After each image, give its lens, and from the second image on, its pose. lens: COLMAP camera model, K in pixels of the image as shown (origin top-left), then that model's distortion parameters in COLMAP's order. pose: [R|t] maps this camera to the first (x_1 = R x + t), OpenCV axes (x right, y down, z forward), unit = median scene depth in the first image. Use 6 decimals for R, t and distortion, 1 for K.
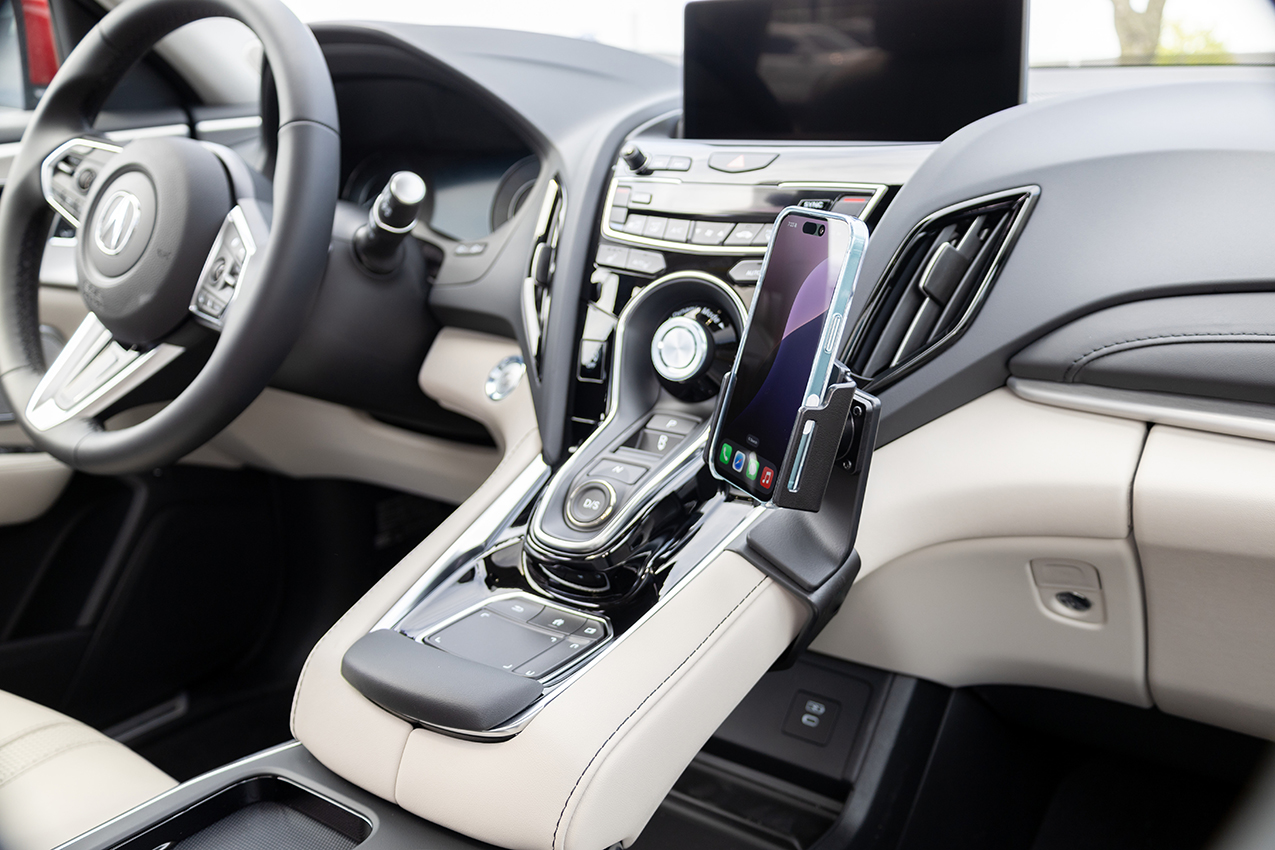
lens RADIAL K [[1257.0, 0, 638.8], [0, 1257.0, 420.6], [0, 0, 1]] dist [-0.013518, 0.000000]
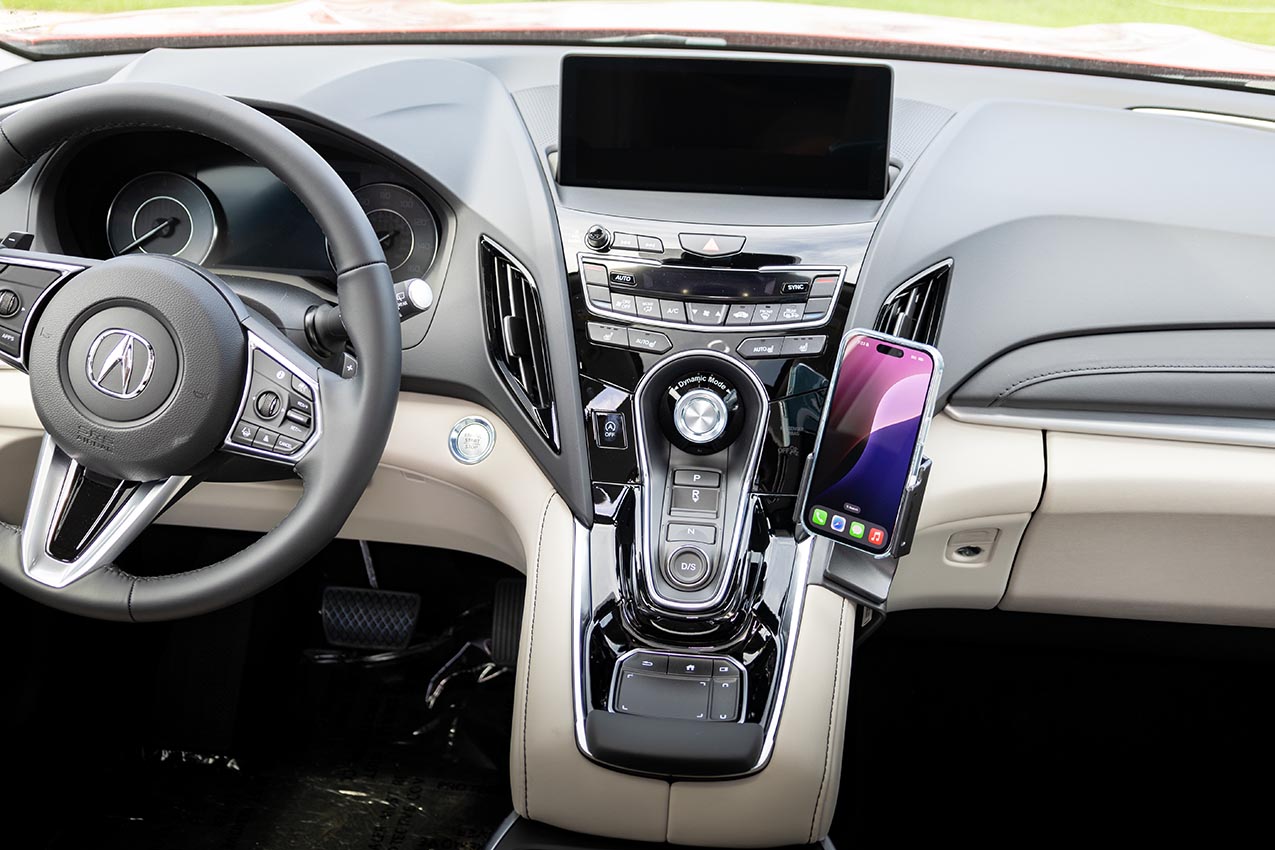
lens RADIAL K [[1582.8, 0, 635.2], [0, 1582.8, 426.6], [0, 0, 1]] dist [-0.011608, 0.000000]
pose [[0.858925, -0.175820, 0.480973, -0.790483], [0.092801, 0.977104, 0.191456, -0.361619], [-0.503623, -0.119811, 0.855575, -0.268891]]
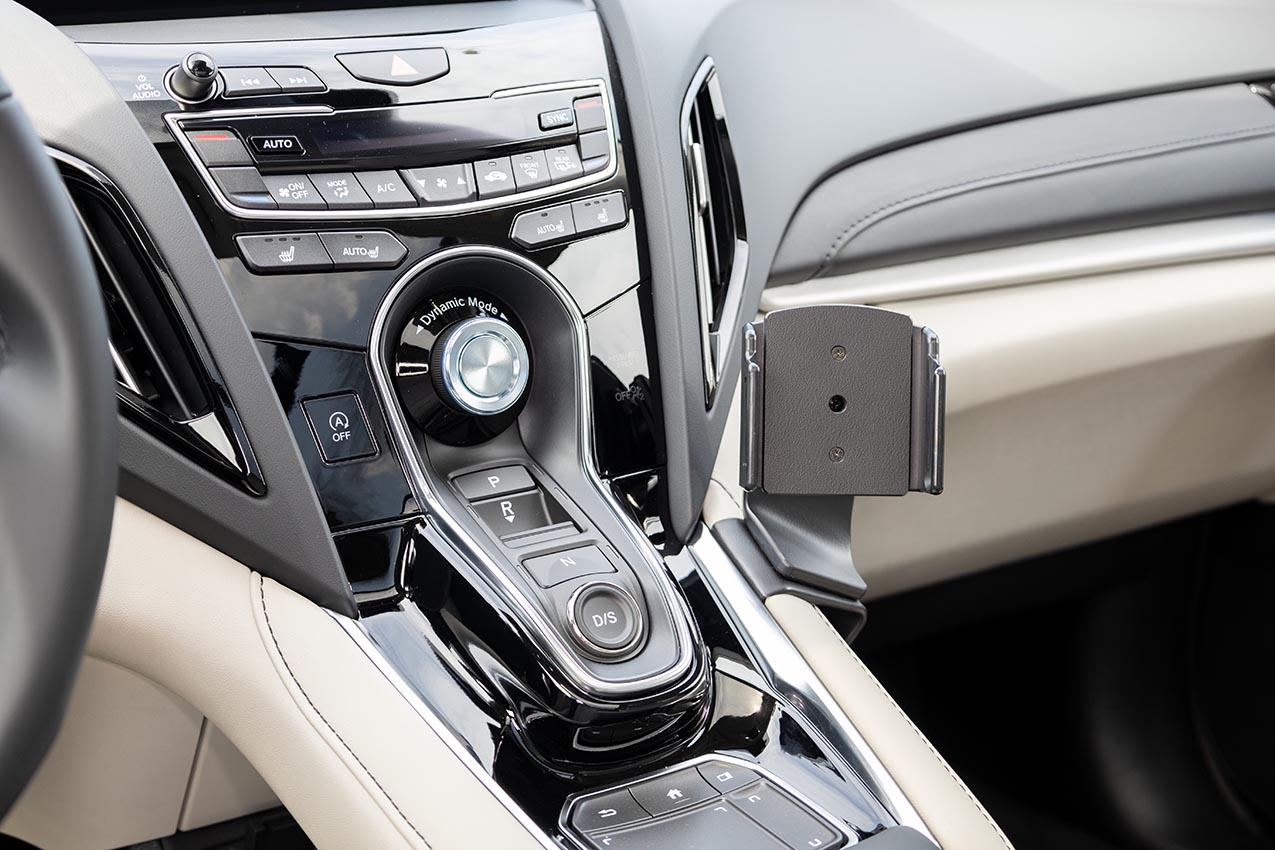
lens RADIAL K [[2075.8, 0, 632.8], [0, 2075.8, 434.1], [0, 0, 1]] dist [0.076578, 0.000000]
pose [[0.339588, -0.277752, 0.898629, -0.972564], [0.207481, 0.953990, 0.216458, -0.255066], [-0.917405, 0.112942, 0.381592, 0.557604]]
